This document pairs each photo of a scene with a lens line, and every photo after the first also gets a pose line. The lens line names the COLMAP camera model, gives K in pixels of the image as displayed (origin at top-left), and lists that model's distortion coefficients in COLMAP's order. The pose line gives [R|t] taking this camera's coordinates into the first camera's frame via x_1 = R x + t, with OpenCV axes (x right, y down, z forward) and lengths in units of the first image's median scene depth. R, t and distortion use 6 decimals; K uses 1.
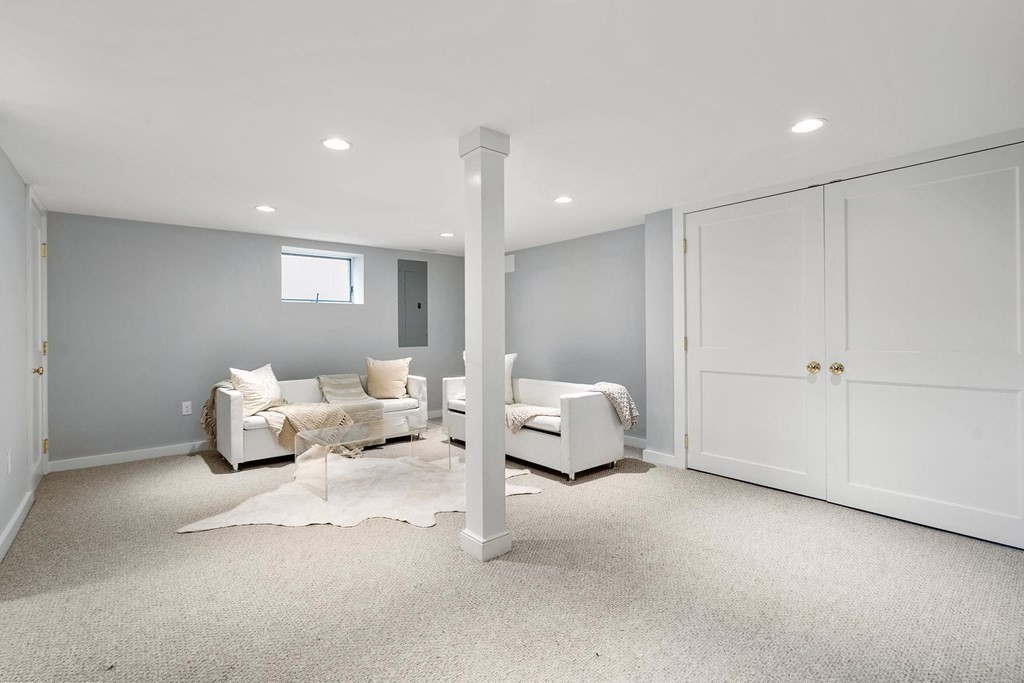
lens RADIAL K [[471.5, 0, 509.3], [0, 471.5, 326.3], [0, 0, 1]] dist [0.000145, 0.000118]
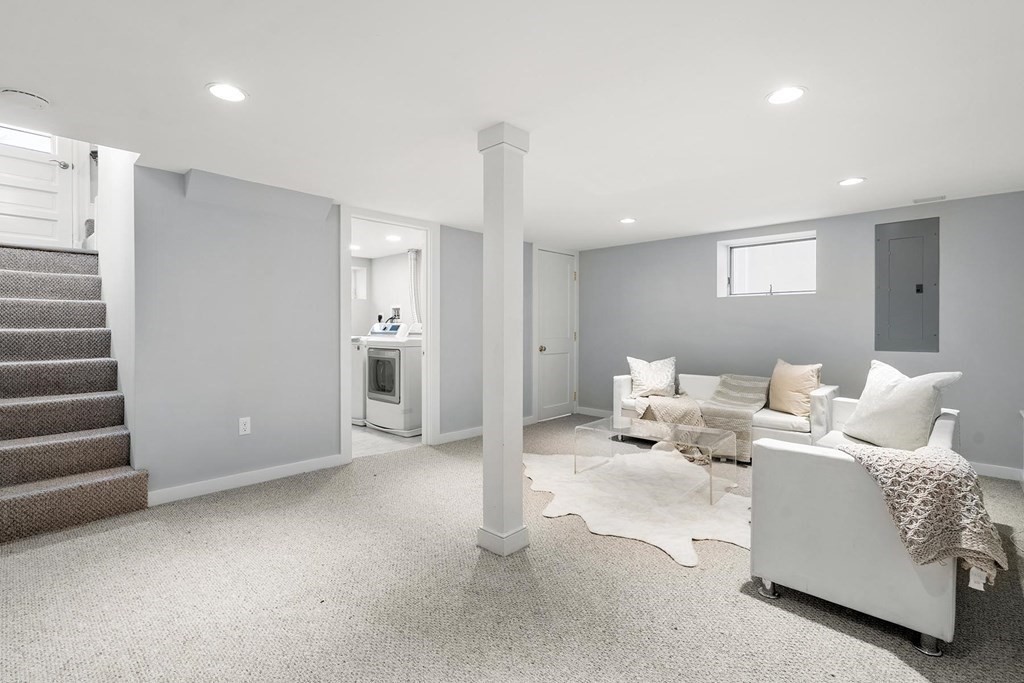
lens RADIAL K [[471.5, 0, 509.3], [0, 471.5, 326.3], [0, 0, 1]] dist [0.000145, 0.000118]
pose [[0.109383, 0.000894, -0.993999, 0.556655], [0.004522, 0.999989, 0.001397, 0.006462], [0.993989, -0.004647, 0.109377, 0.535052]]
